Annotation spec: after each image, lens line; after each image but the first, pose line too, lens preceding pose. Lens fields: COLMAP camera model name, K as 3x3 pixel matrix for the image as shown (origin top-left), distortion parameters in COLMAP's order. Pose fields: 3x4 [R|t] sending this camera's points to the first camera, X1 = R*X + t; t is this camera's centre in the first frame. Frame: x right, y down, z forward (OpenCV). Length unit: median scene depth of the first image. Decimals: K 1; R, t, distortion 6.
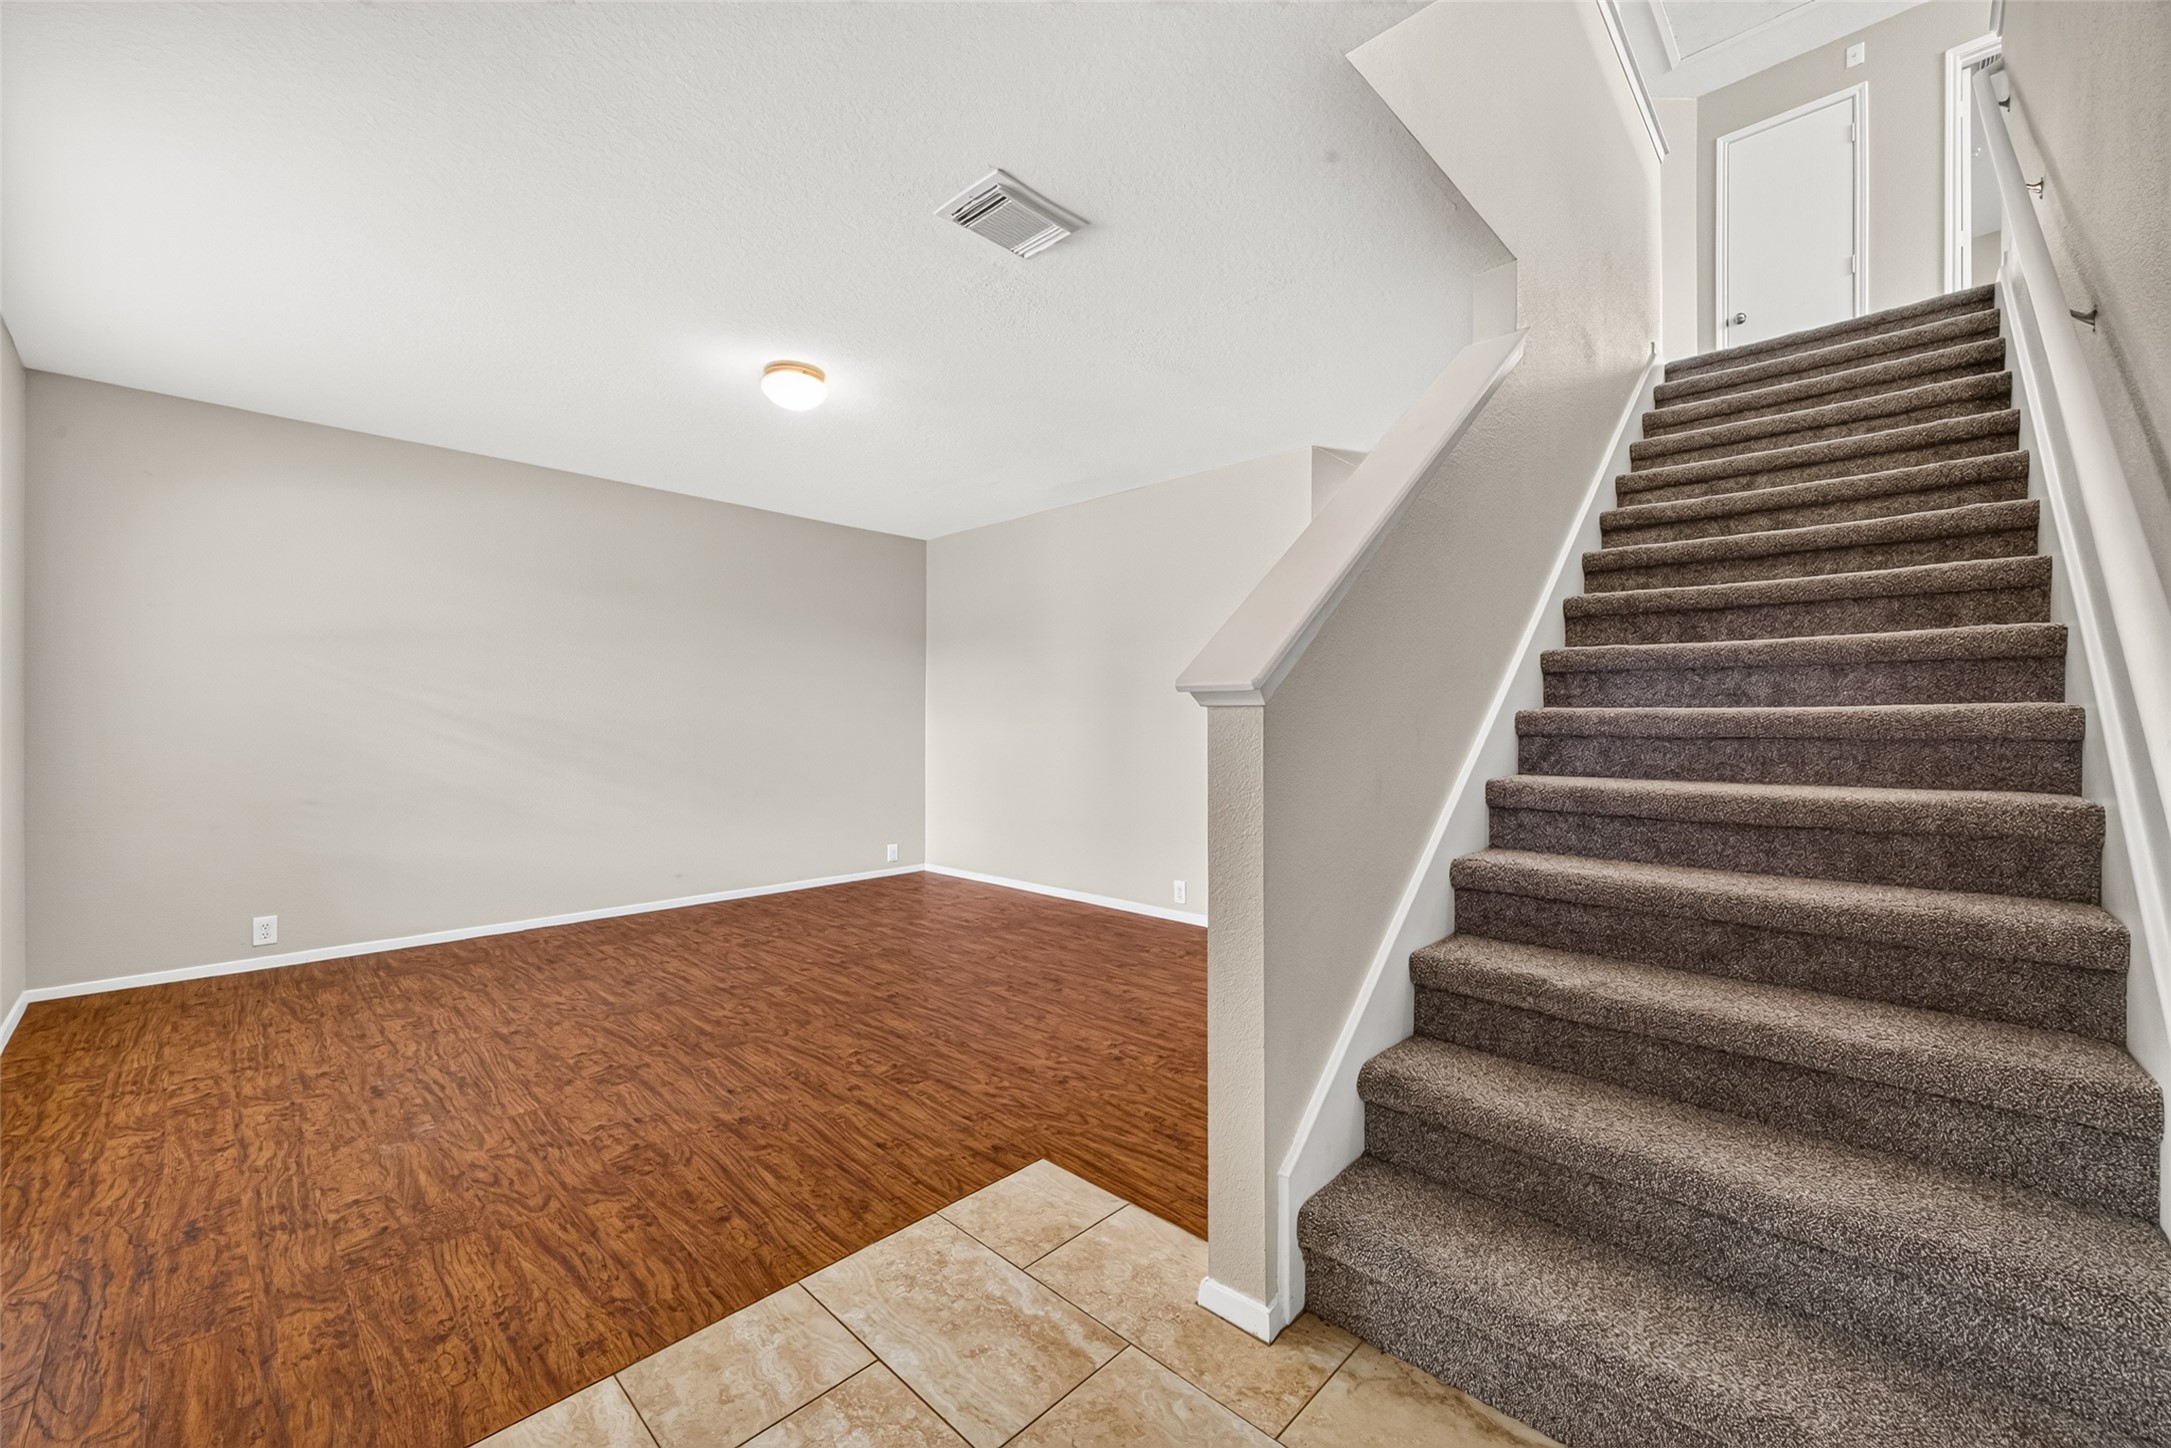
lens RADIAL K [[866.2, 0, 1085.5], [0, 866.2, 724.0], [0, 0, 1]] dist [0.000280, 0.000595]
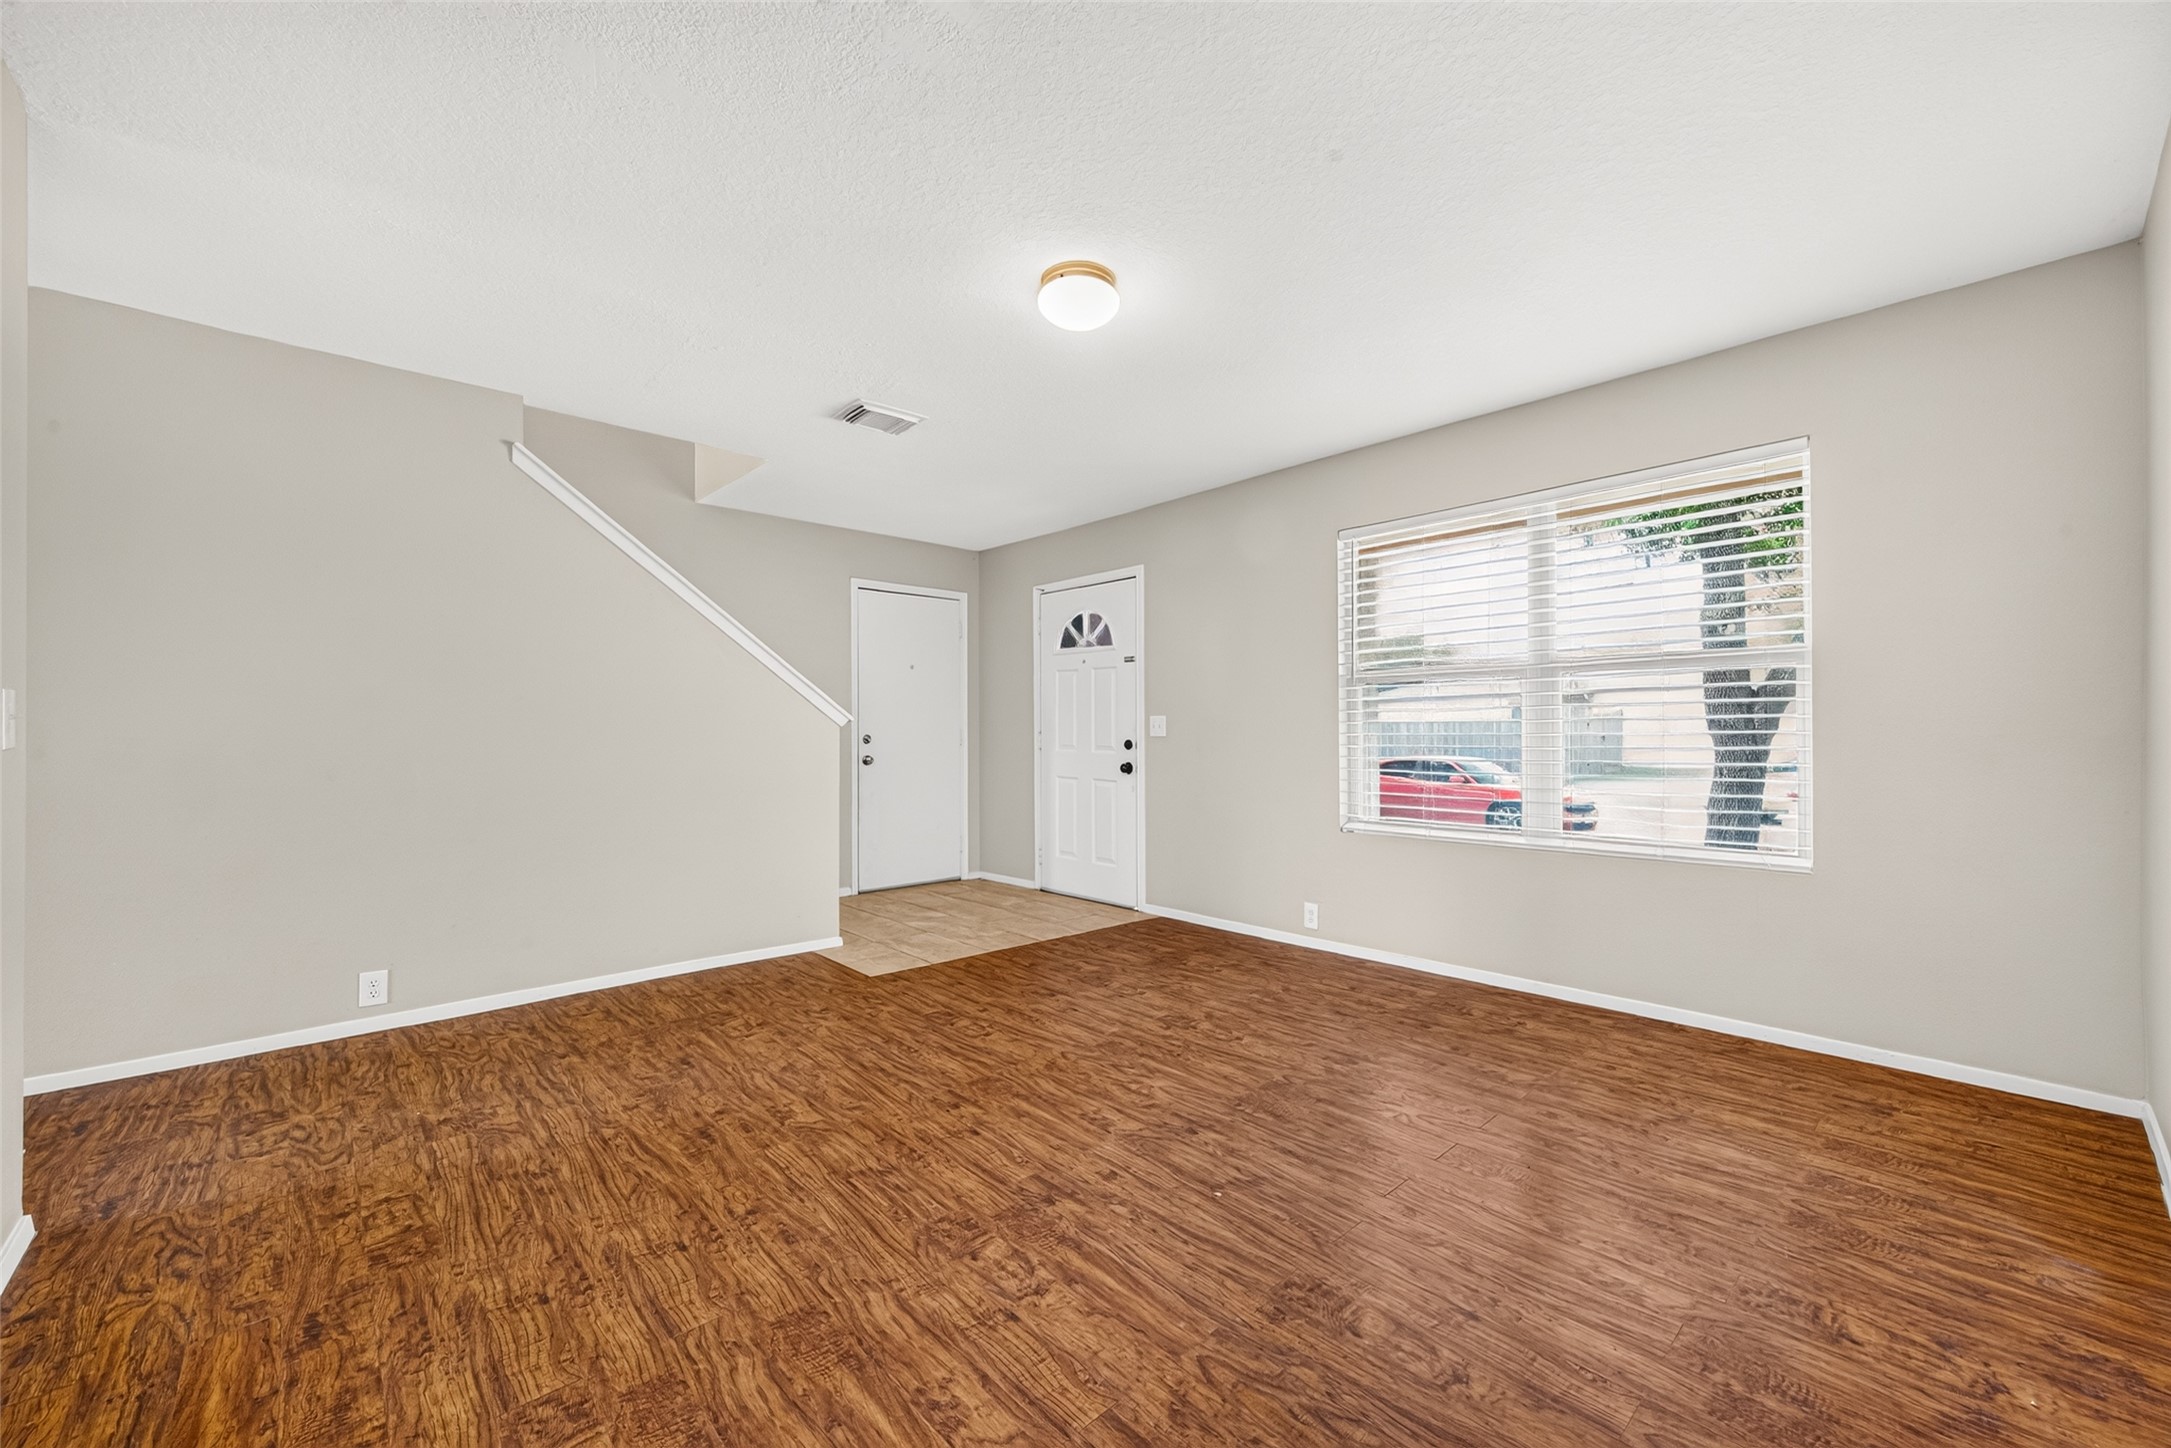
lens RADIAL K [[866.2, 0, 1085.5], [0, 866.2, 724.0], [0, 0, 1]] dist [0.000280, 0.000595]
pose [[-0.997592, 0.002785, 0.069302, -0.424758], [0.002091, 0.999947, -0.010095, 0.000027], [-0.069327, -0.009925, -0.997545, 1.902504]]
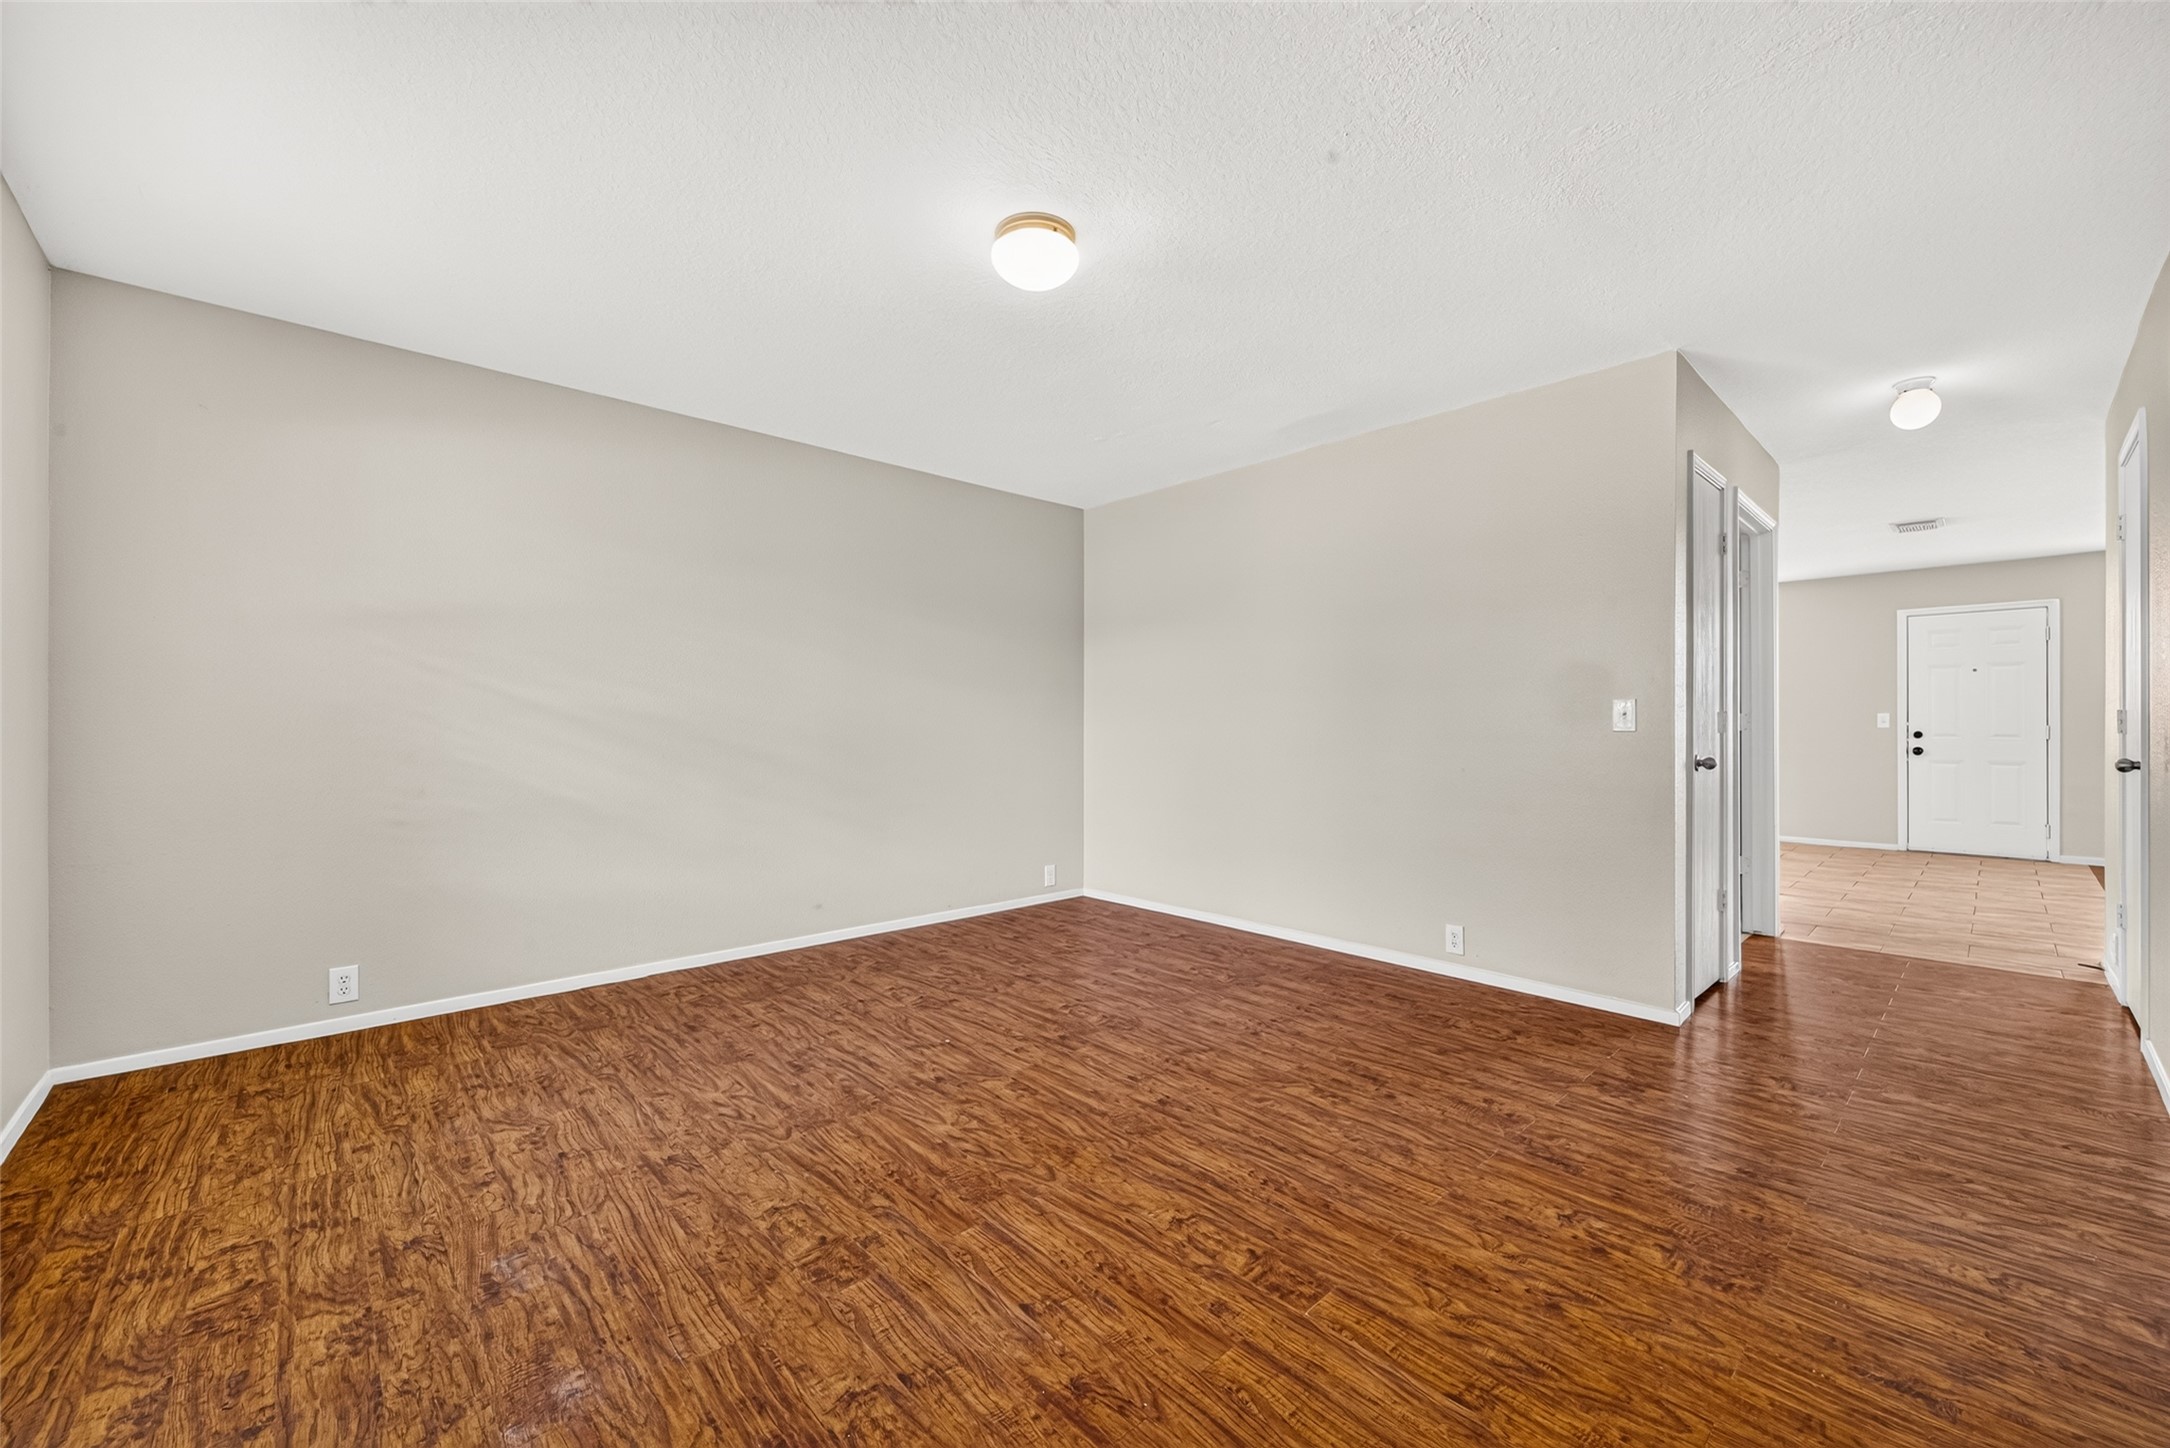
lens RADIAL K [[865.8, 0, 1085.0], [0, 865.8, 724.0], [0, 0, 1]] dist [0.000280, 0.000595]
pose [[0.997980, -0.000694, -0.063531, -0.267525], [0.000724, 1.000000, 0.000449, -0.000872], [0.063531, -0.000494, 0.997980, 0.306343]]
